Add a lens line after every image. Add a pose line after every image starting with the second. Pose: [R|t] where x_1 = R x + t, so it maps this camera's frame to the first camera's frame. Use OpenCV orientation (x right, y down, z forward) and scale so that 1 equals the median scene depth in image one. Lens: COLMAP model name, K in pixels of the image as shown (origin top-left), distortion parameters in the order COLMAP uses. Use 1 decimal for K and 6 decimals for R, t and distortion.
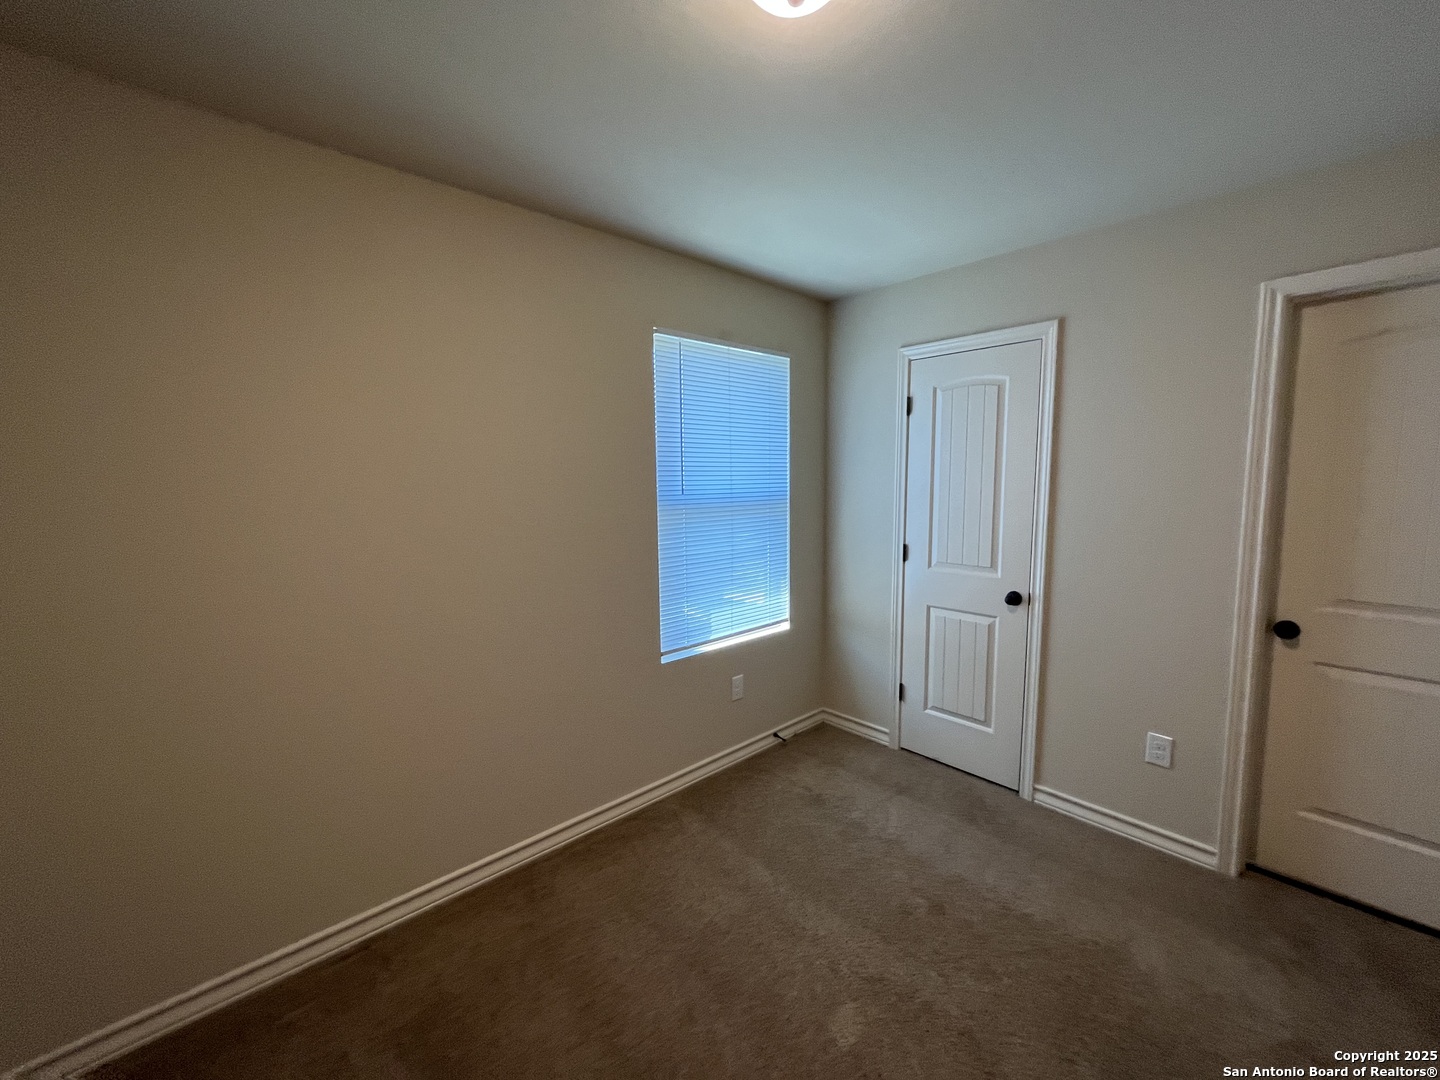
lens RADIAL K [[581.6, 0, 721.1], [0, 581.6, 538.6], [0, 0, 1]] dist [-0.002235, -0.000485]
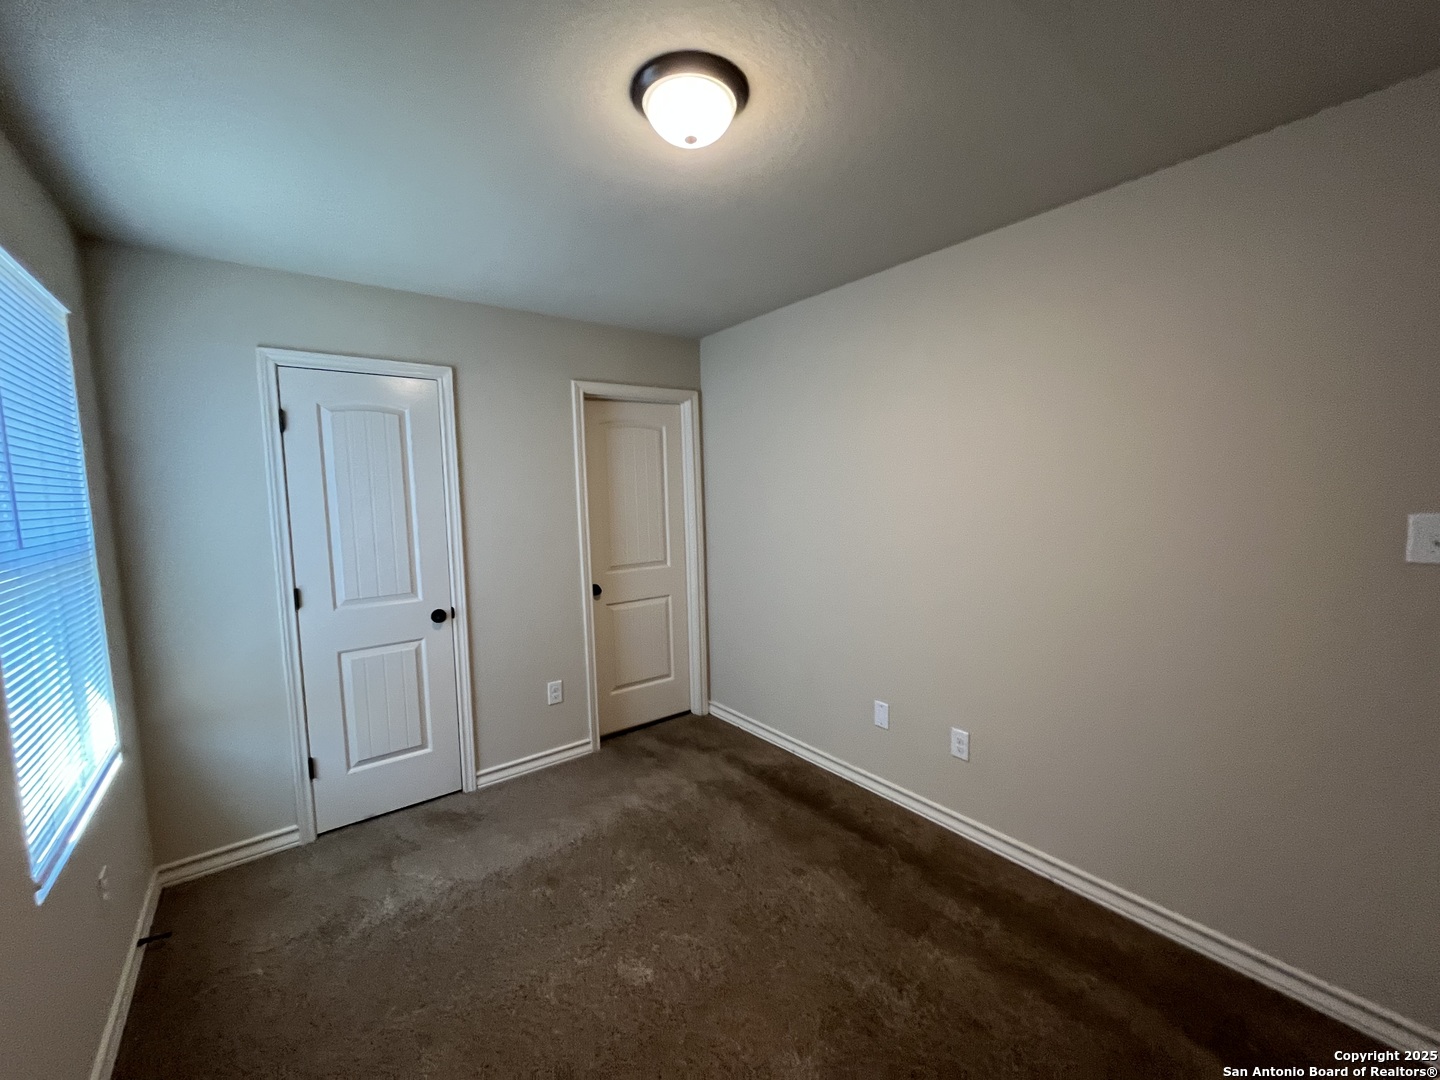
lens RADIAL K [[581.6, 0, 713.7], [0, 581.6, 546.6], [0, 0, 1]] dist [-0.002235, -0.000485]
pose [[0.078283, -0.086286, 0.993190, -0.500917], [0.131944, 0.988380, 0.075468, -0.037404], [-0.988161, 0.125138, 0.088758, 0.379585]]
